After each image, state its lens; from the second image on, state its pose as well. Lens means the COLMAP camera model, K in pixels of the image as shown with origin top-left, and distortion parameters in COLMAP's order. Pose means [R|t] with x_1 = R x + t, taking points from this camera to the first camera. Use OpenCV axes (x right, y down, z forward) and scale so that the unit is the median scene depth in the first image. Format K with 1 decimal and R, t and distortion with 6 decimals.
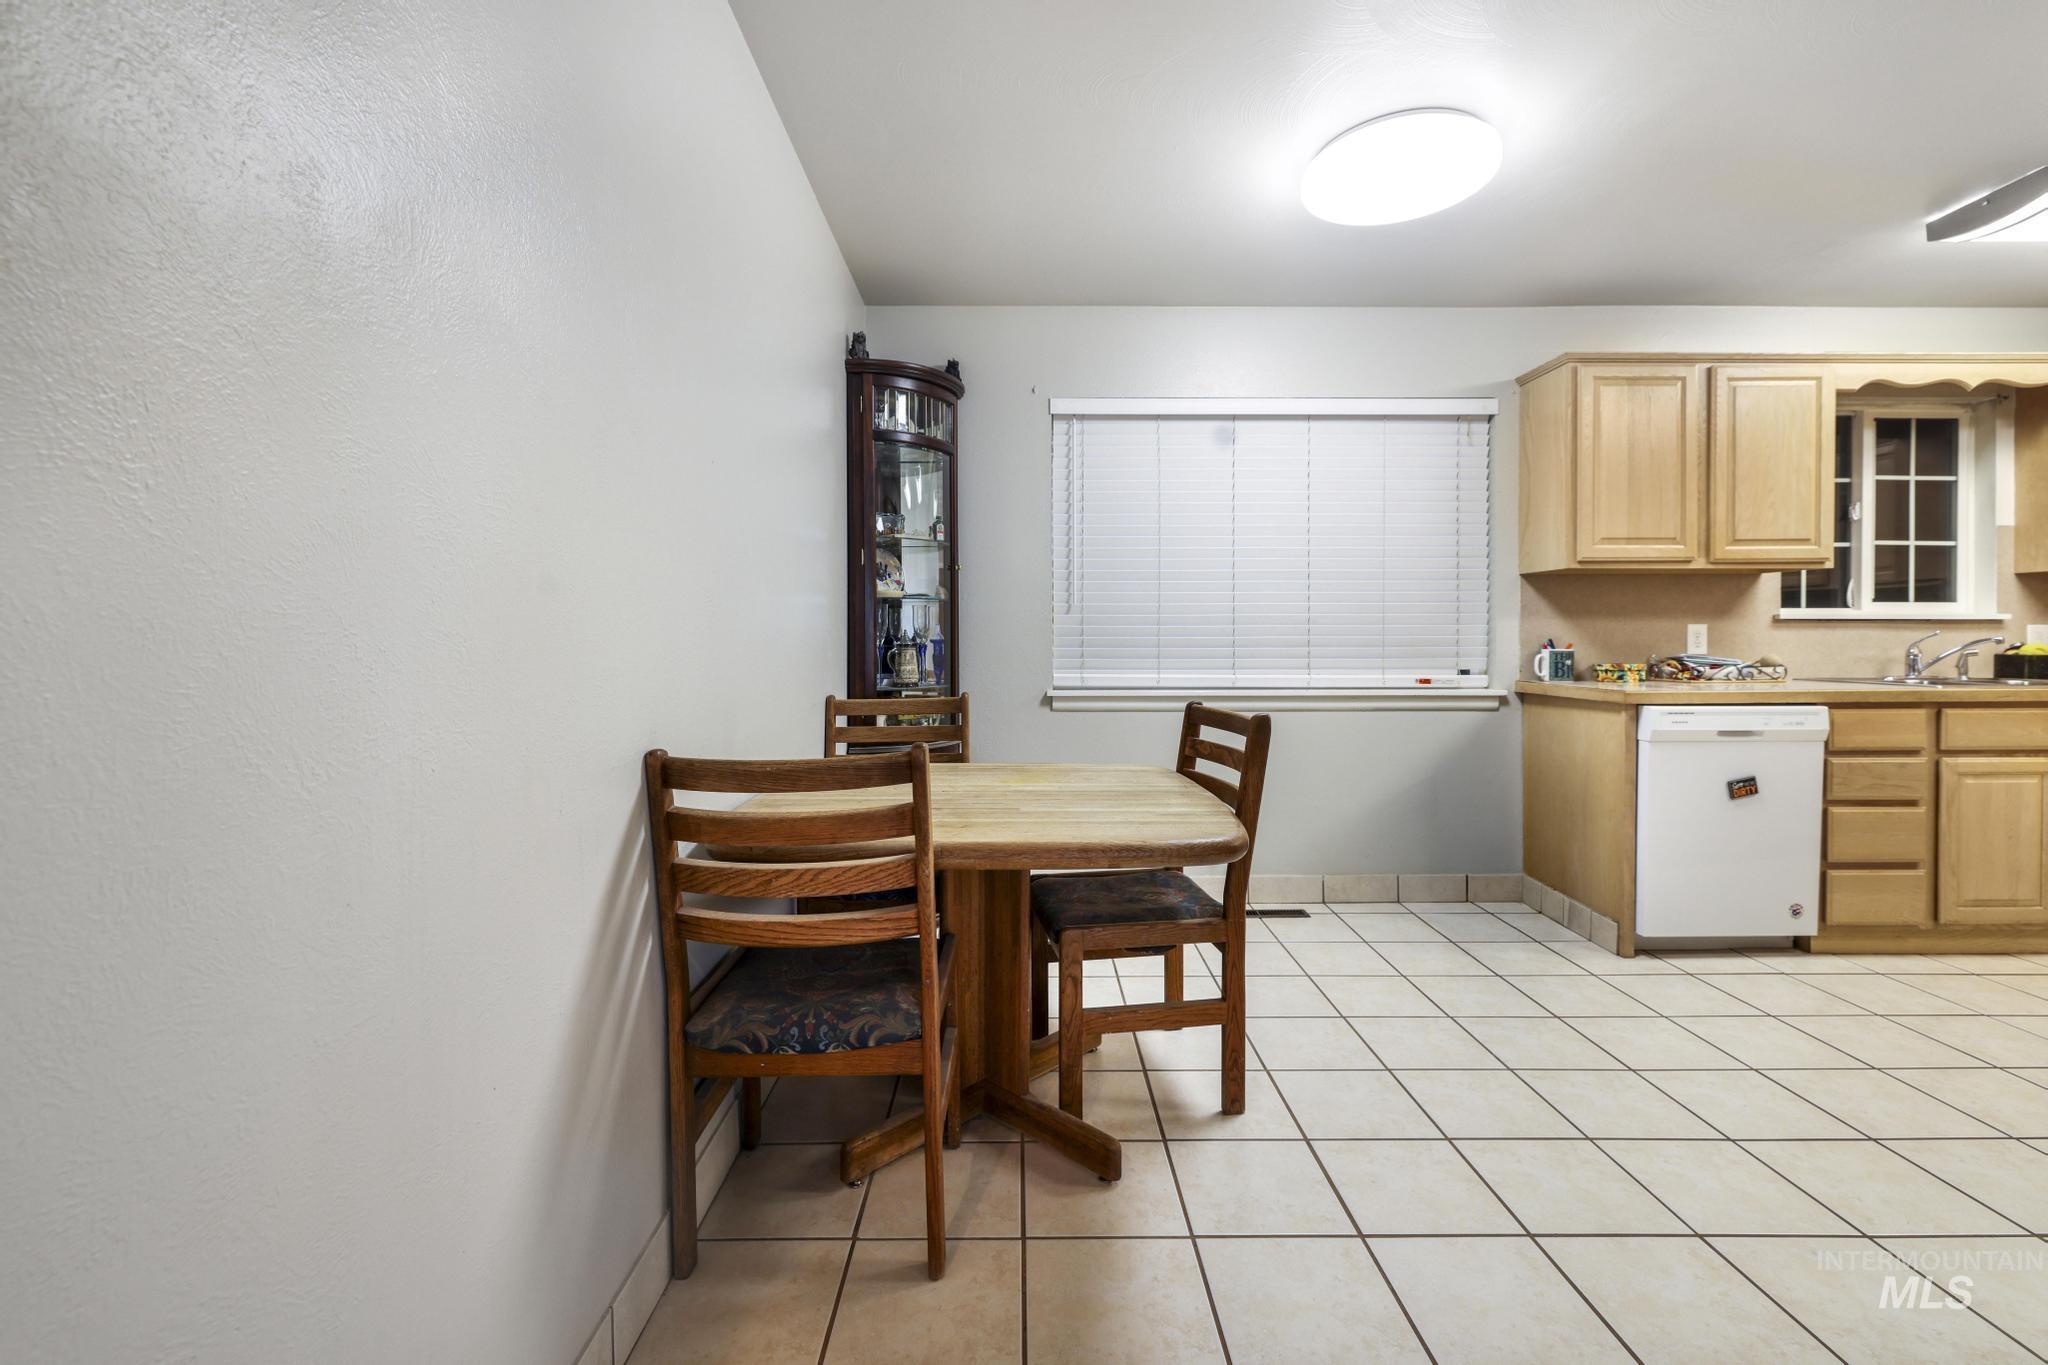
lens RADIAL K [[883.0, 0, 1036.7], [0, 883.0, 653.6], [0, 0, 1]] dist [-0.041582, 0.013638]
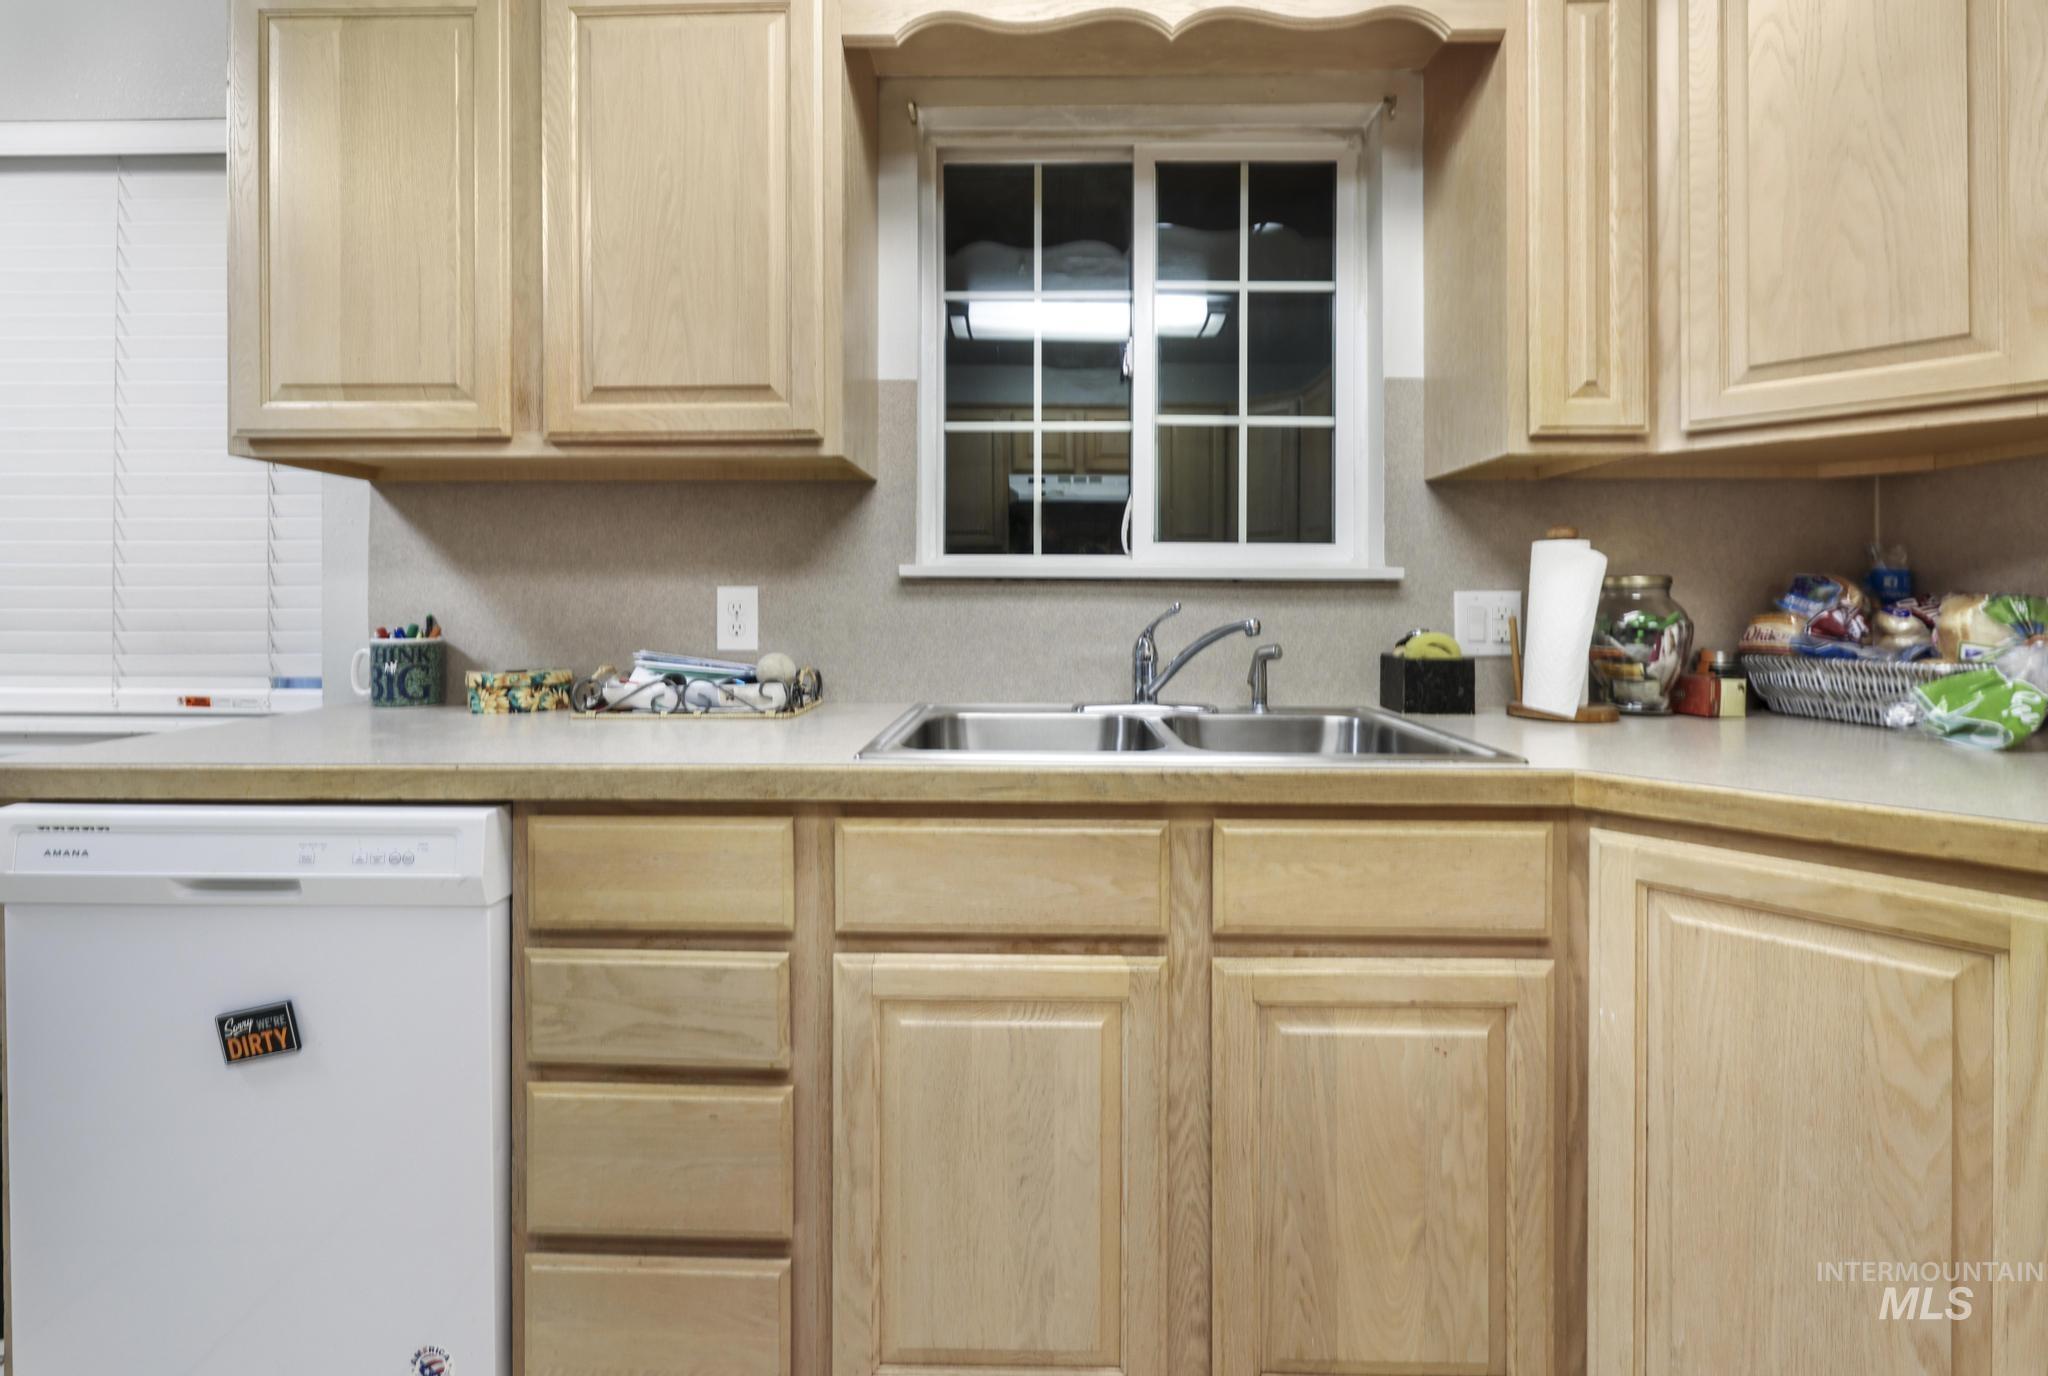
lens RADIAL K [[886.1, 0, 1069.7], [0, 886.1, 609.8], [0, 0, 1]] dist [0.001856, -0.000213]
pose [[0.999825, 0.005256, -0.017952, 0.991853], [-0.005478, 0.999908, -0.012370, -0.017166], [0.017885, 0.012466, 0.999762, 0.533884]]
